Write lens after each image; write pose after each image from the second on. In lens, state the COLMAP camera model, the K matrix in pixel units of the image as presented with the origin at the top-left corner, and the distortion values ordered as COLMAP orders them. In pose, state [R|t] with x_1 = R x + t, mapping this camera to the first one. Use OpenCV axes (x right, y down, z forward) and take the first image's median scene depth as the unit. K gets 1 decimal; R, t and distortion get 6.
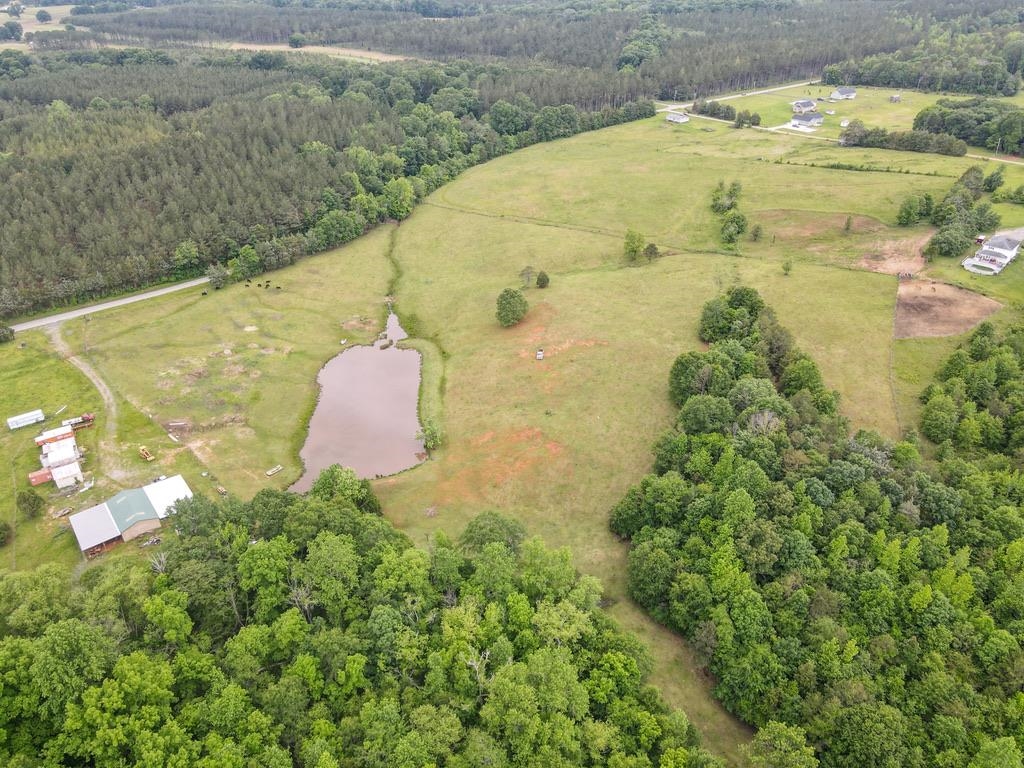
lens RADIAL K [[752.9, 0, 518.3], [0, 752.9, 379.7], [0, 0, 1]] dist [0.007970, 0.012219]
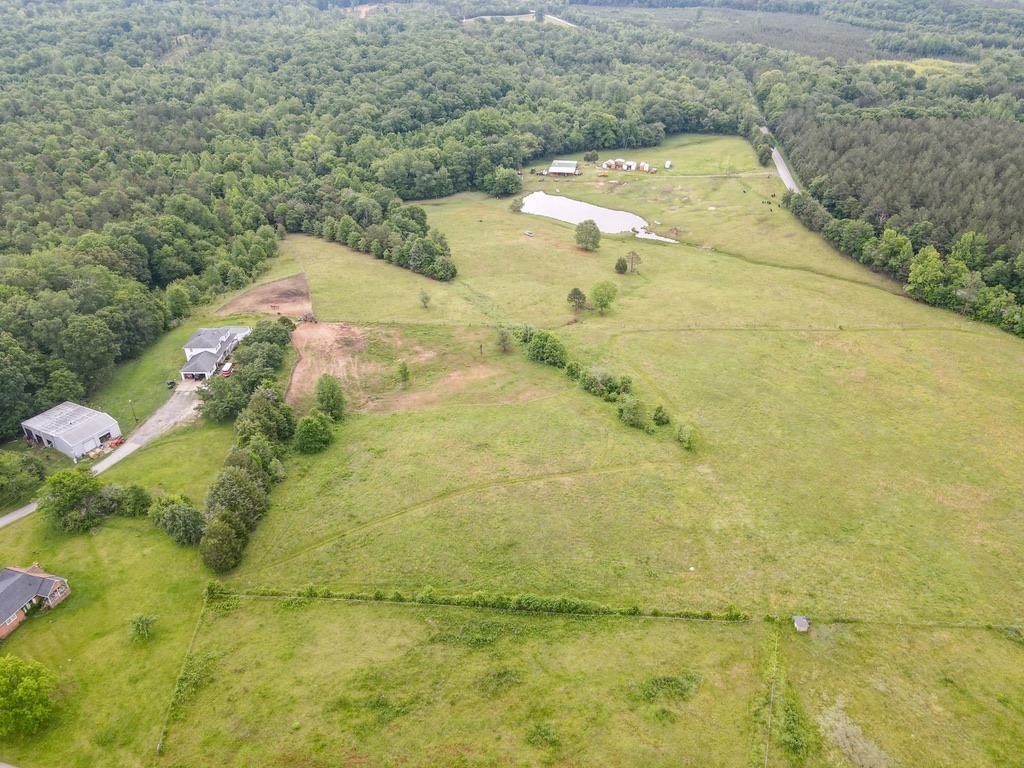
lens RADIAL K [[752.2, 0, 520.4], [0, 752.2, 383.7], [0, 0, 1]] dist [-0.003284, 0.043370]
pose [[-0.732044, 0.360849, -0.577841, 0.566484], [-0.336530, 0.545940, 0.767265, -0.567281], [0.592334, 0.756133, -0.278215, 0.943278]]
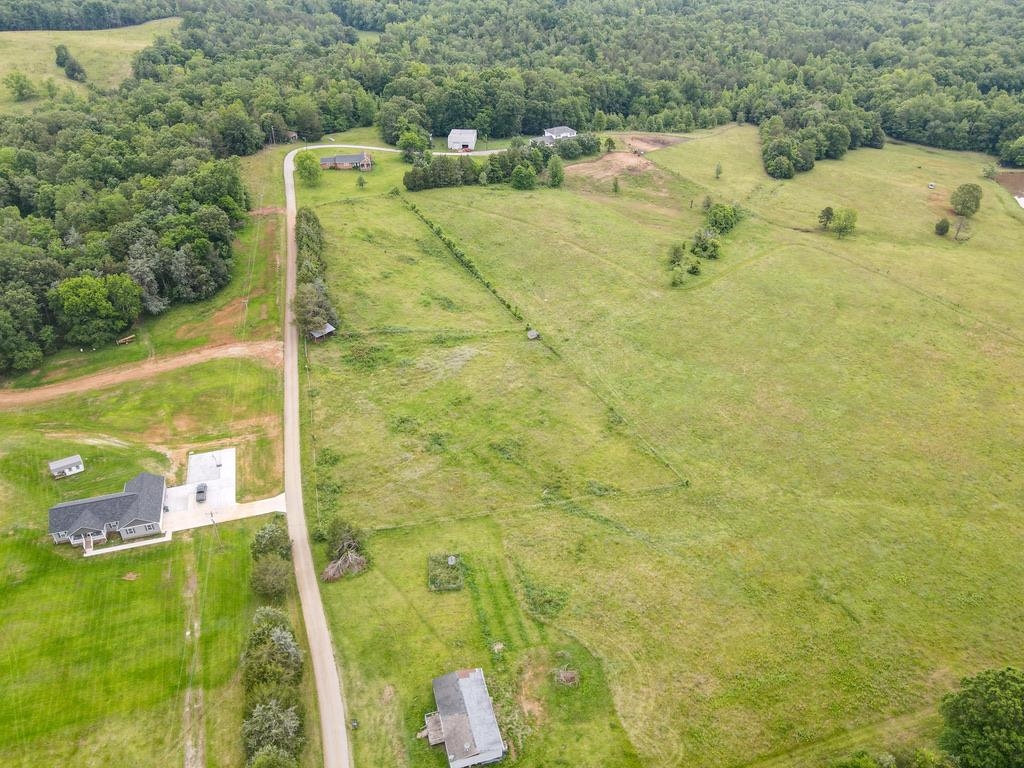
lens RADIAL K [[752.2, 0, 520.4], [0, 752.2, 383.7], [0, 0, 1]] dist [-0.003284, 0.043370]
pose [[-0.948647, -0.171968, 0.265512, 0.188657], [0.164200, 0.449722, 0.877946, -0.730442], [-0.270385, 0.876457, -0.398390, 1.238511]]
